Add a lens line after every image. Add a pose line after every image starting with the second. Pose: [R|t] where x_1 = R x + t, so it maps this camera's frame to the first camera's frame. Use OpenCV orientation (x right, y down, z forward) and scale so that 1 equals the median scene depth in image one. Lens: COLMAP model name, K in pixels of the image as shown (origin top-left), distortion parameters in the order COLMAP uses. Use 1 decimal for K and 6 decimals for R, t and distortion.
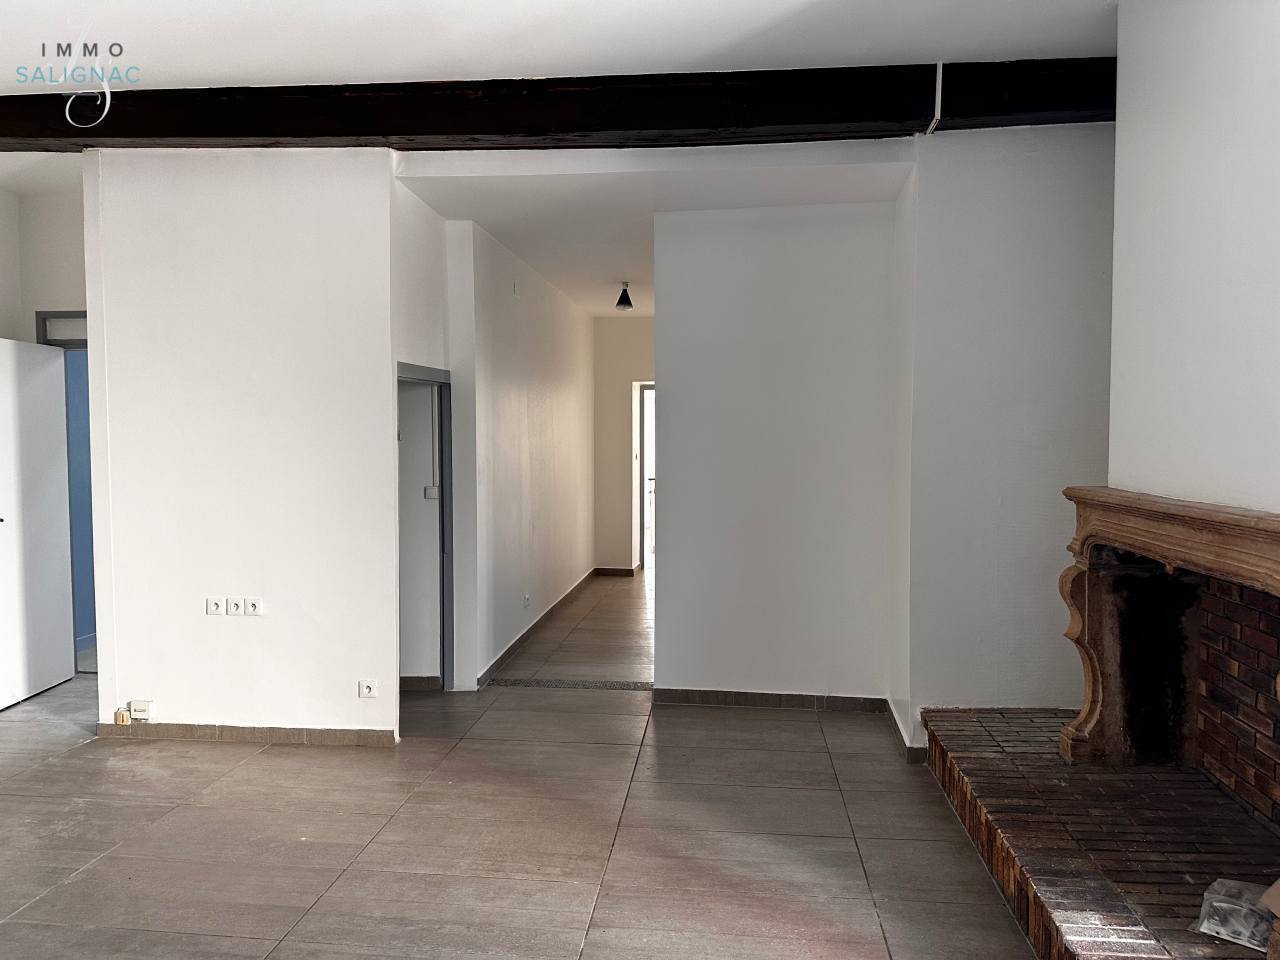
lens RADIAL K [[894.4, 0, 640.4], [0, 894.4, 478.2], [0, 0, 1]] dist [-0.009117, -0.002244]
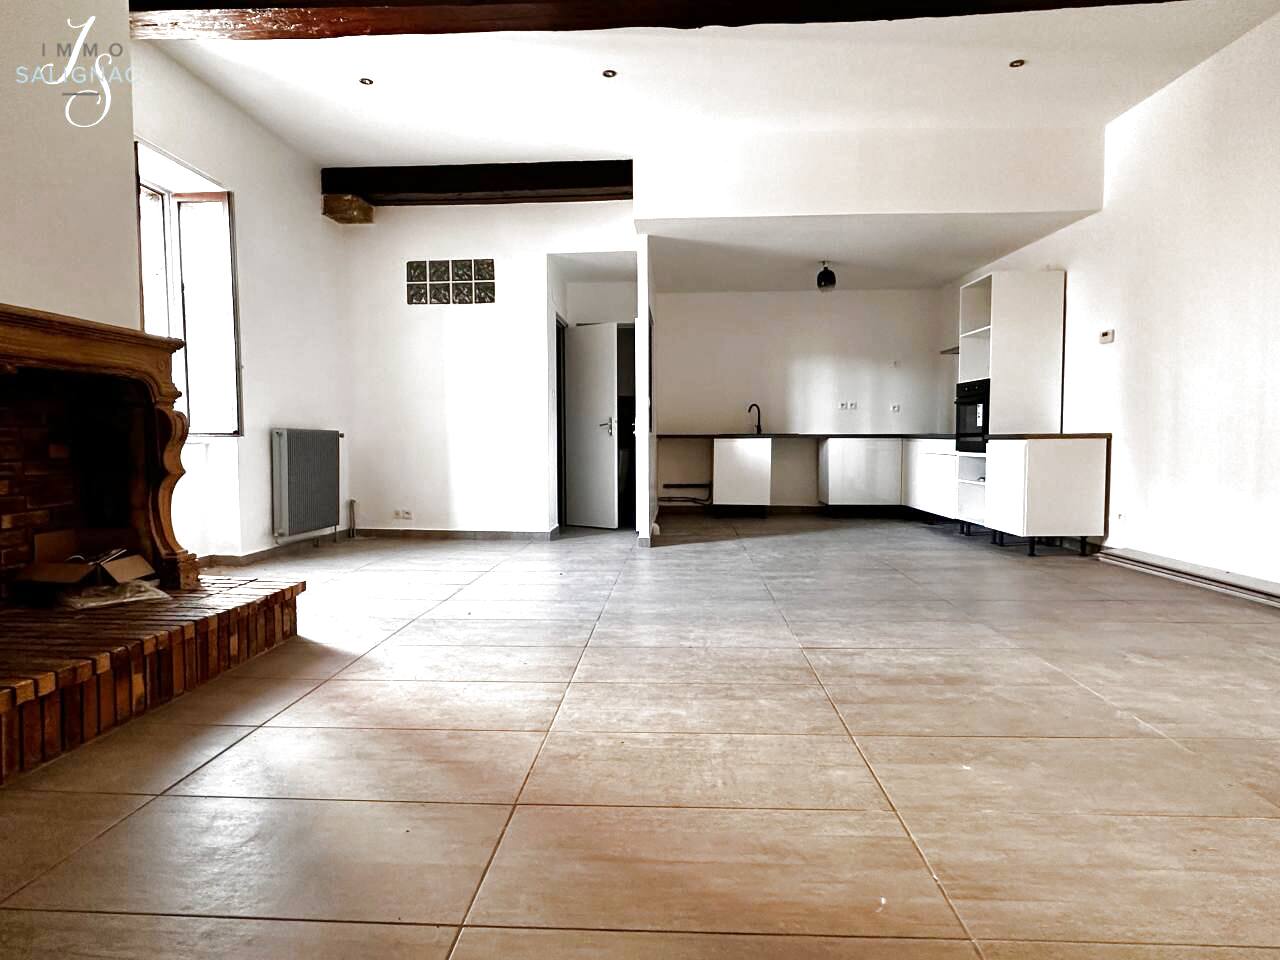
lens RADIAL K [[751.1, 0, 637.5], [0, 751.1, 482.0], [0, 0, 1]] dist [-0.003094, 0.000023]
pose [[-0.998929, 0.006550, -0.045807, -0.097921], [0.001838, 0.994768, 0.102141, 0.126813], [0.046236, 0.101947, -0.993715, 1.681936]]
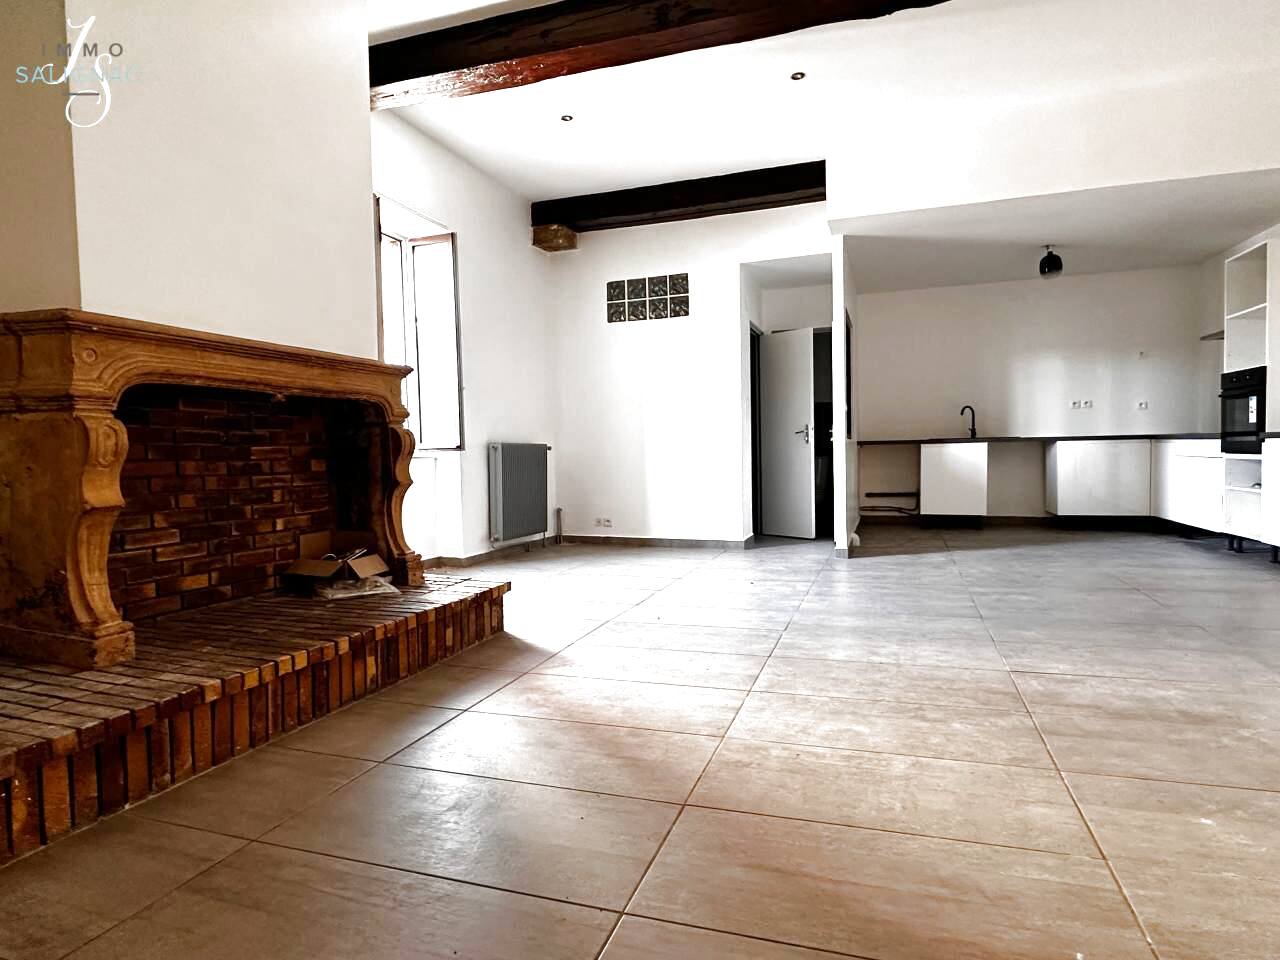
lens RADIAL K [[751.1, 0, 631.3], [0, 751.1, 482.9], [0, 0, 1]] dist [-0.003094, 0.000023]
pose [[-0.972849, 0.012209, 0.231117, -0.128127], [0.032799, 0.995801, 0.085461, 0.129171], [-0.229103, 0.090721, -0.969165, 1.686807]]
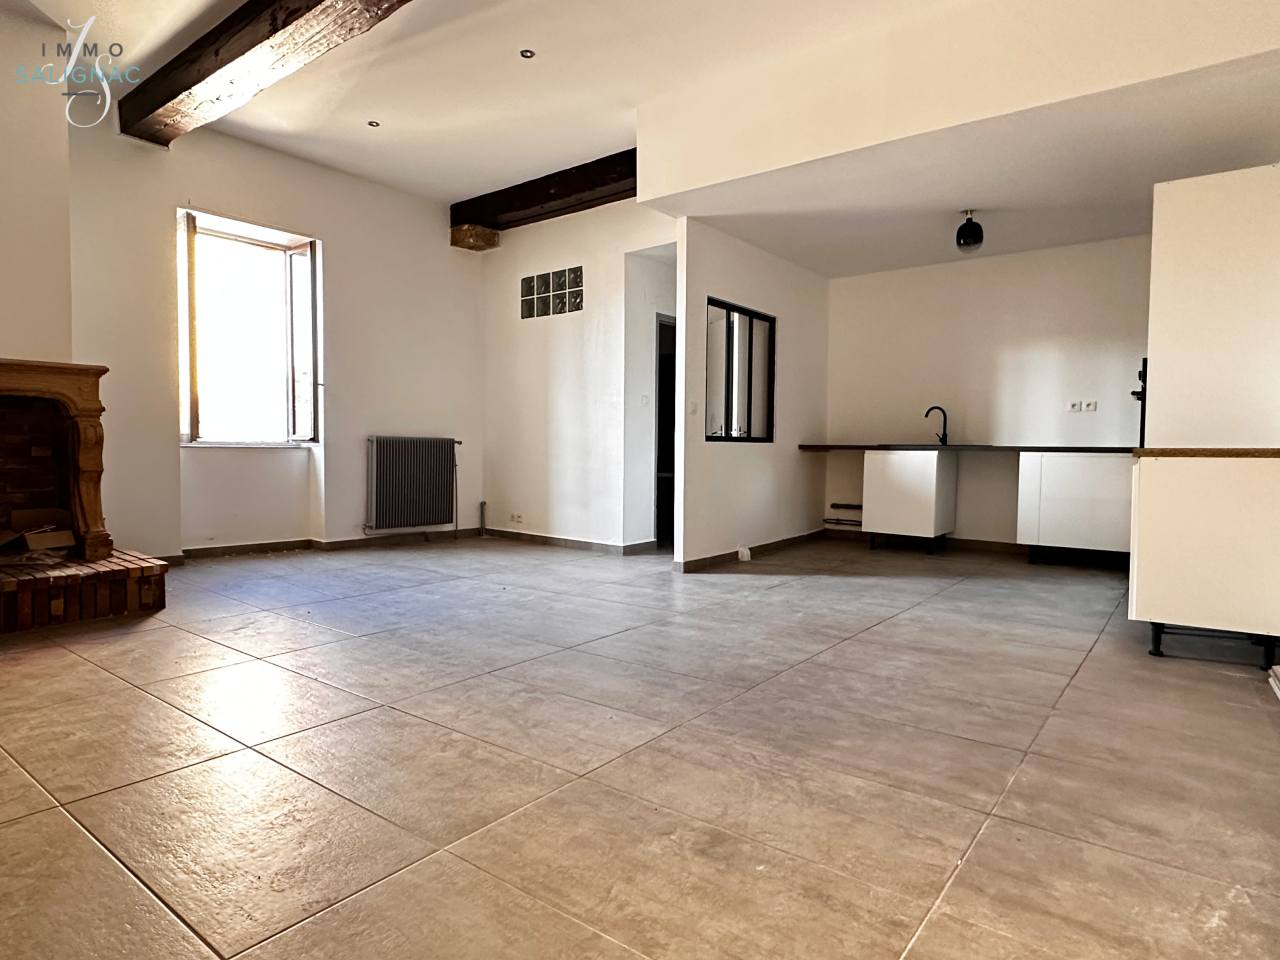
lens RADIAL K [[751.1, 0, 631.6], [0, 751.1, 476.7], [0, 0, 1]] dist [-0.003094, 0.000023]
pose [[-0.844450, -0.028022, 0.534901, -1.022827], [0.016239, 0.996832, 0.077858, 0.142574], [-0.535388, 0.074433, -0.841320, 1.242633]]
